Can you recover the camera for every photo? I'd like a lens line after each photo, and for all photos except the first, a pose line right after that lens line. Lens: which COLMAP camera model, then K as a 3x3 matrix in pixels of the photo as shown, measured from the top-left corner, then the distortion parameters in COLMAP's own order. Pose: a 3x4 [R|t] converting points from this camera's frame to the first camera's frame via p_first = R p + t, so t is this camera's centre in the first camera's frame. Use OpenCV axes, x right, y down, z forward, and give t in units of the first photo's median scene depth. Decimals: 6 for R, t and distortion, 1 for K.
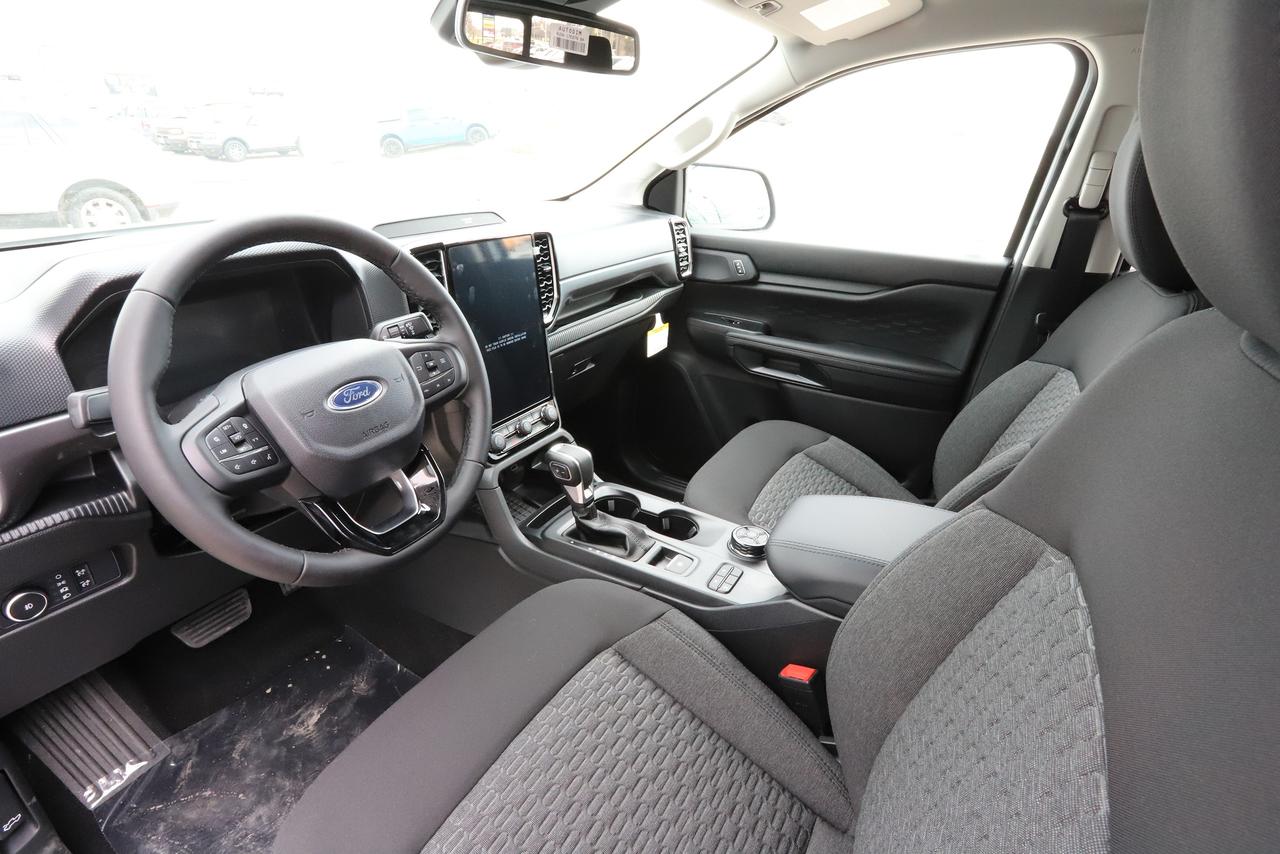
lens RADIAL K [[635.6, 0, 640.0], [0, 635.6, 427.0], [0, 0, 1]] dist [0.001953, 0.000290]
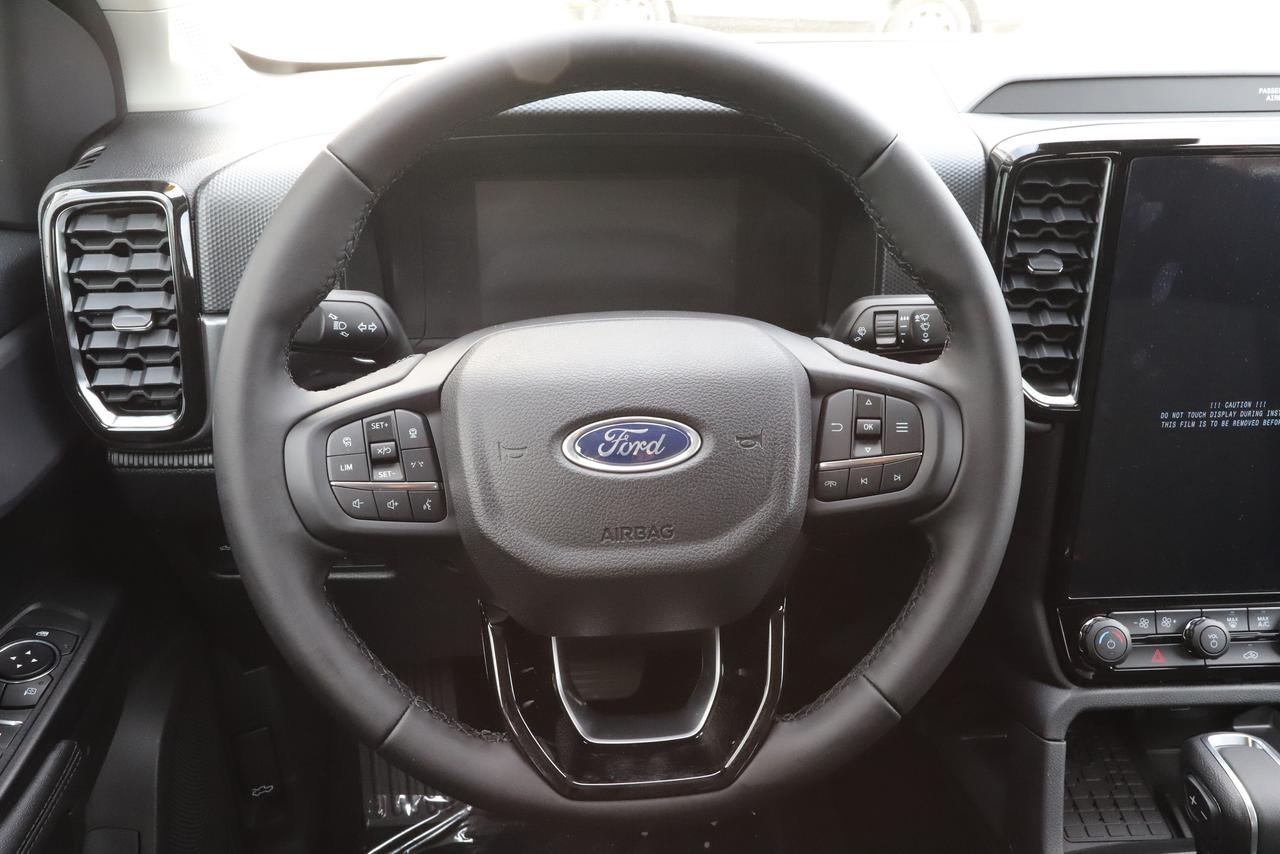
lens RADIAL K [[1088.9, 0, 640.0], [0, 1088.9, 427.0], [0, 0, 1]] dist [-0.003058, 0.001084]
pose [[0.567411, 0.342444, -0.748850, 0.126891], [-0.336852, 0.926378, 0.168390, -0.192482], [0.751382, 0.156705, 0.640990, 0.507614]]
